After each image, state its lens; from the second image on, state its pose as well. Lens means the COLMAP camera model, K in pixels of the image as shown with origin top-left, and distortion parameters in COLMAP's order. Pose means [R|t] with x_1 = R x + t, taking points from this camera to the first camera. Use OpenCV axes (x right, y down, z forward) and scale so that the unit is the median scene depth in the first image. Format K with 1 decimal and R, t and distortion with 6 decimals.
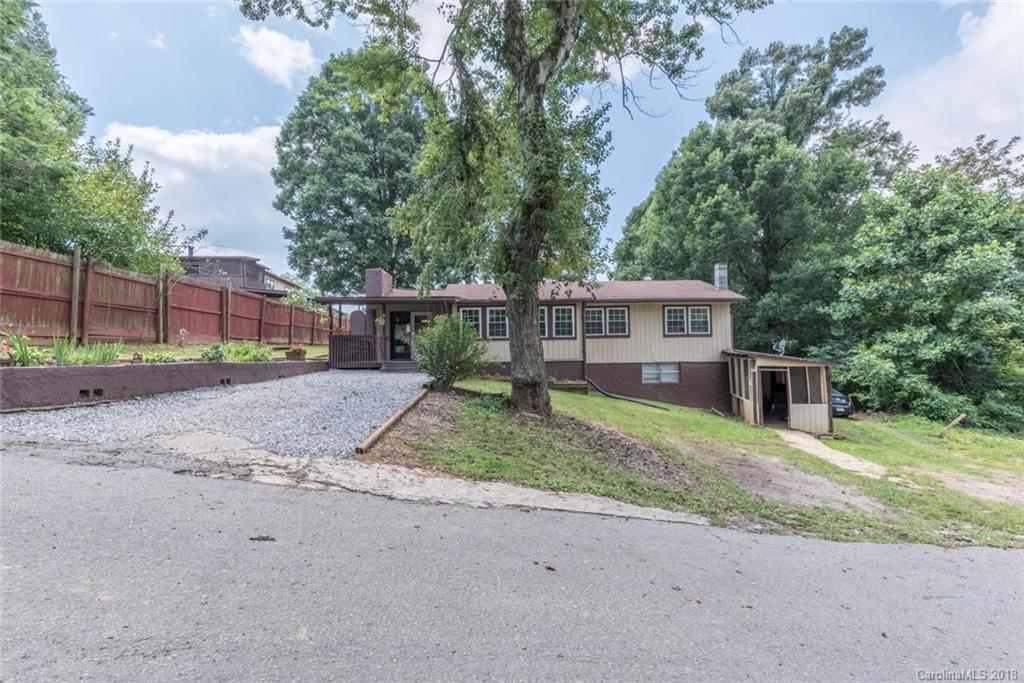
lens RADIAL K [[441.3, 0, 509.8], [0, 441.3, 342.8], [0, 0, 1]] dist [-0.000152, -0.000350]
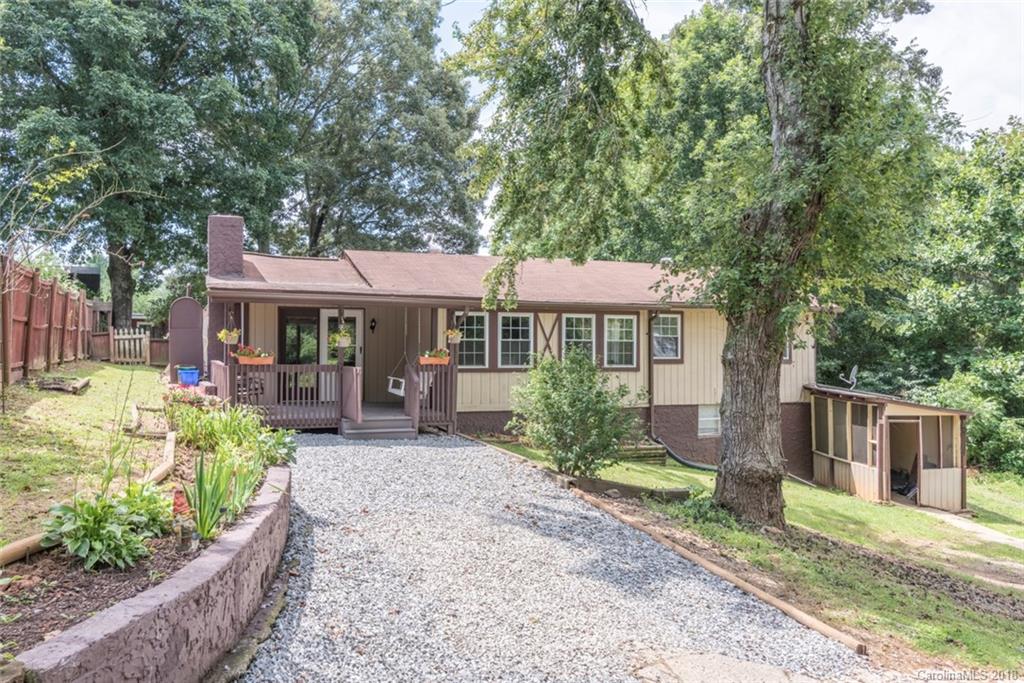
lens RADIAL K [[799.0, 0, 512.5], [0, 799.0, 339.7], [0, 0, 1]] dist [-0.003046, -0.001150]
pose [[0.934406, 0.022783, 0.355481, -0.391045], [-0.028790, 0.999518, 0.011617, -0.058012], [-0.355045, -0.021089, 0.934611, 0.054518]]
